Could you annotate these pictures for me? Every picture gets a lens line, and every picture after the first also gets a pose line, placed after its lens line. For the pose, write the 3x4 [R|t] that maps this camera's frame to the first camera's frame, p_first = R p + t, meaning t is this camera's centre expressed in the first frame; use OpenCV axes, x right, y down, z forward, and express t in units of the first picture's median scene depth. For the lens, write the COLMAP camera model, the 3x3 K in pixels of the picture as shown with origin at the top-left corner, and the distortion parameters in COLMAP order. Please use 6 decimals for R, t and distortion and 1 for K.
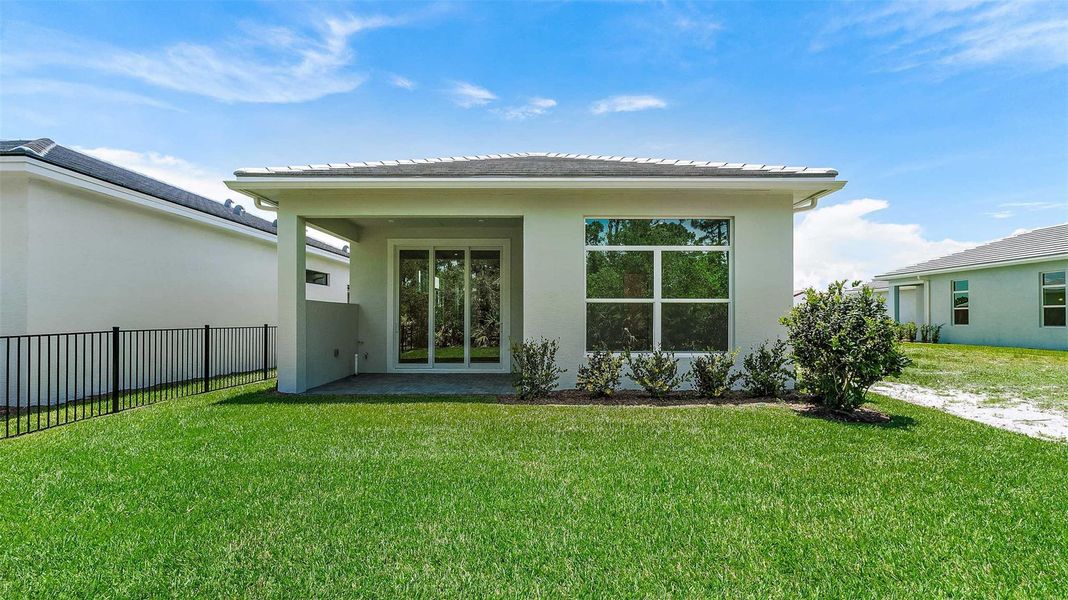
lens RADIAL K [[464.8, 0, 534.9], [0, 464.8, 308.4], [0, 0, 1]] dist [0.015207, -0.000250]
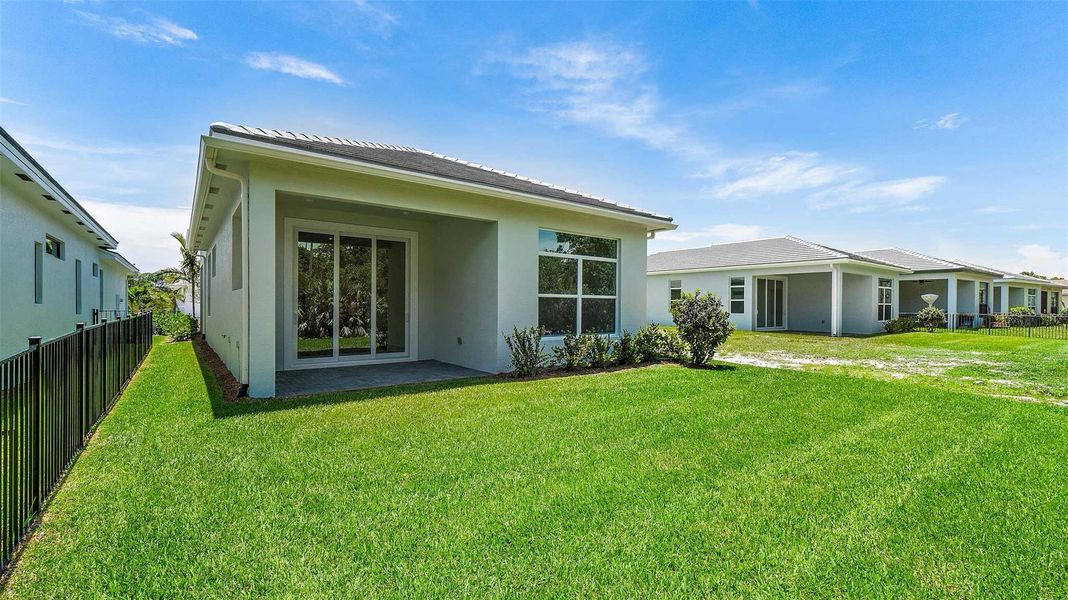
lens RADIAL K [[464.8, 0, 534.9], [0, 464.8, 308.4], [0, 0, 1]] dist [0.015207, -0.000250]
pose [[0.792650, 0.004372, 0.609662, -0.652240], [-0.018772, 0.999675, 0.017238, -0.002767], [-0.609388, -0.025108, 0.792474, 0.016891]]
